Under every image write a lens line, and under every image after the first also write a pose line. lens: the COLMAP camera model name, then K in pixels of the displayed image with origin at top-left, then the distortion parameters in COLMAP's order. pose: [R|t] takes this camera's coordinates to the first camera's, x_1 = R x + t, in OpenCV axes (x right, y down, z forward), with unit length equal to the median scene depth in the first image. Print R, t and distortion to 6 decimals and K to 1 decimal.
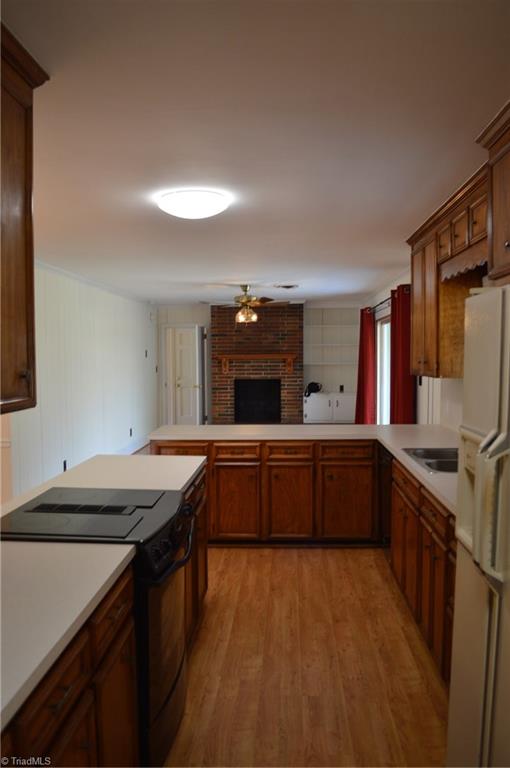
lens RADIAL K [[611.8, 0, 253.6], [0, 611.8, 383.7], [0, 0, 1]] dist [-0.060347, -0.005820]
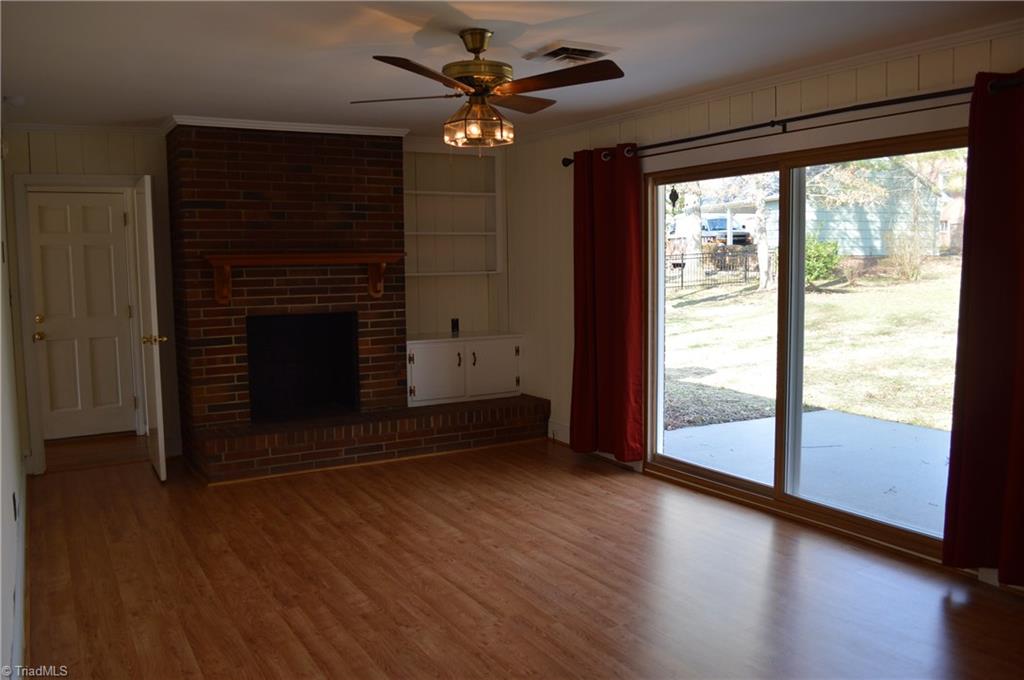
lens RADIAL K [[815.7, 0, 514.1], [0, 815.7, 342.8], [0, 0, 1]] dist [-0.060347, -0.005820]
pose [[0.827524, -0.057128, 0.558516, -0.184086], [0.031593, 0.997972, 0.055269, -0.013667], [-0.560541, -0.028091, 0.827650, 0.466274]]
